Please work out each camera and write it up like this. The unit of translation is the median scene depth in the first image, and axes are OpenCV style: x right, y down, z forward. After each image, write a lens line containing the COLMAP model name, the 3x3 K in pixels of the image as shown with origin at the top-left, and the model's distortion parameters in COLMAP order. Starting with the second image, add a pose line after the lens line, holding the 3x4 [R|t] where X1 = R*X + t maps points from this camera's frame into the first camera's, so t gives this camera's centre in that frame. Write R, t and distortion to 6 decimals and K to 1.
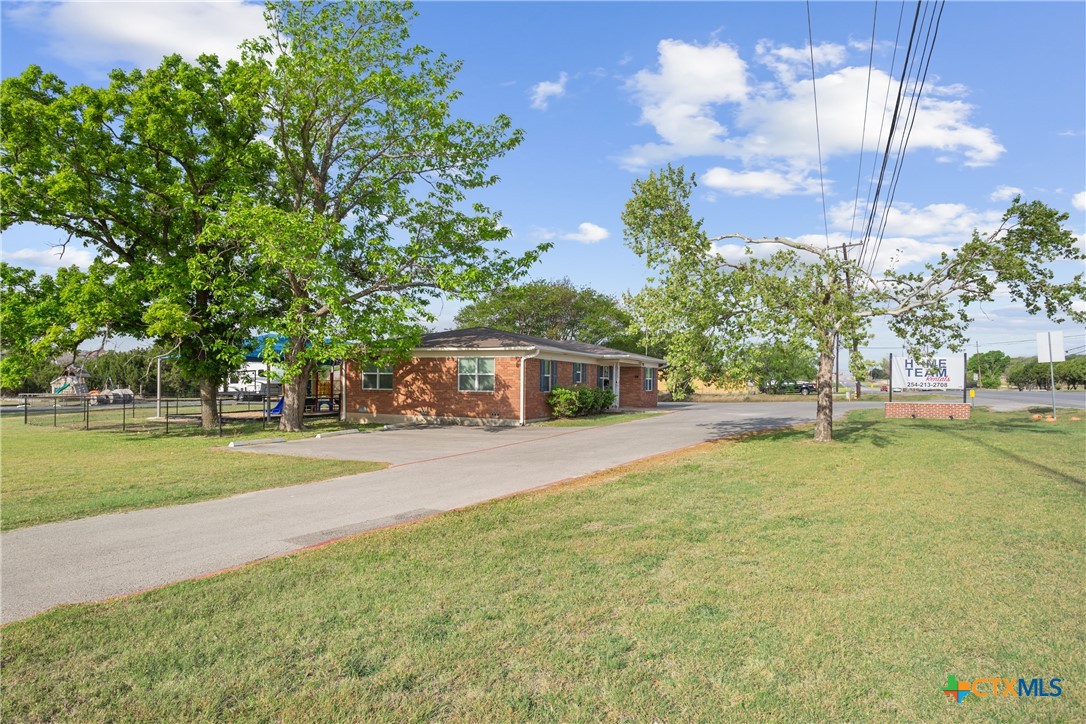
lens RADIAL K [[704.8, 0, 545.8], [0, 704.8, 356.0], [0, 0, 1]] dist [-0.003583, 0.000798]
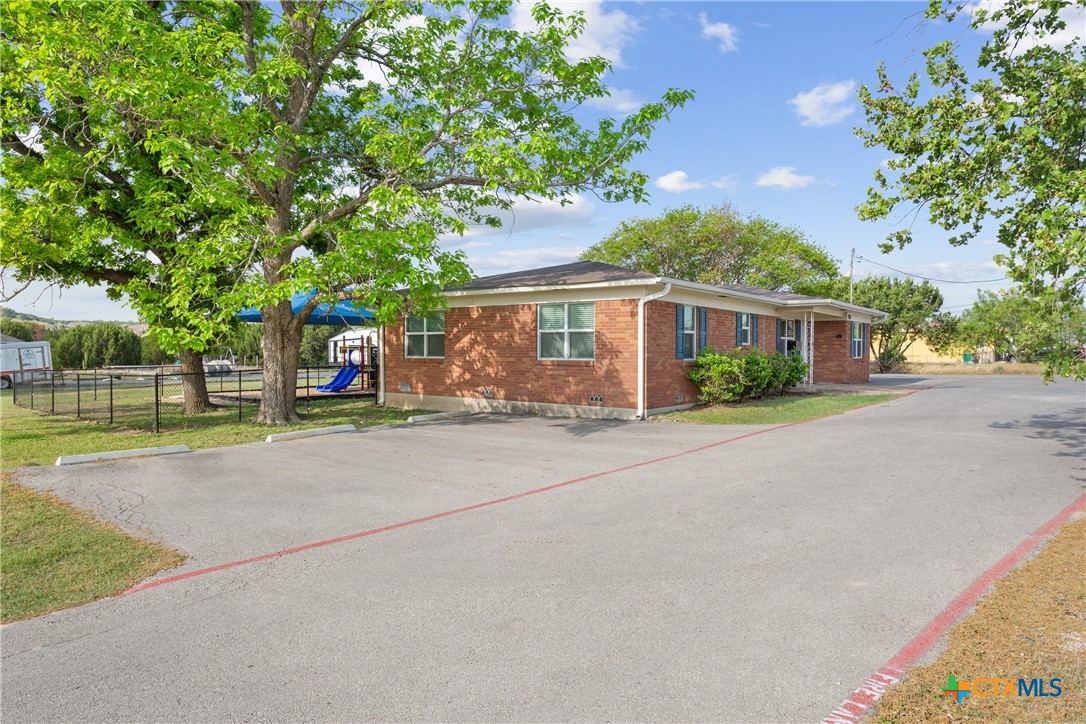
lens RADIAL K [[704.8, 0, 545.8], [0, 704.8, 356.0], [0, 0, 1]] dist [-0.003583, 0.000798]
pose [[0.972248, -0.007605, -0.233829, 0.023357], [0.017693, 0.998999, 0.041075, 0.021329], [0.233282, -0.044072, 0.971410, 0.403318]]
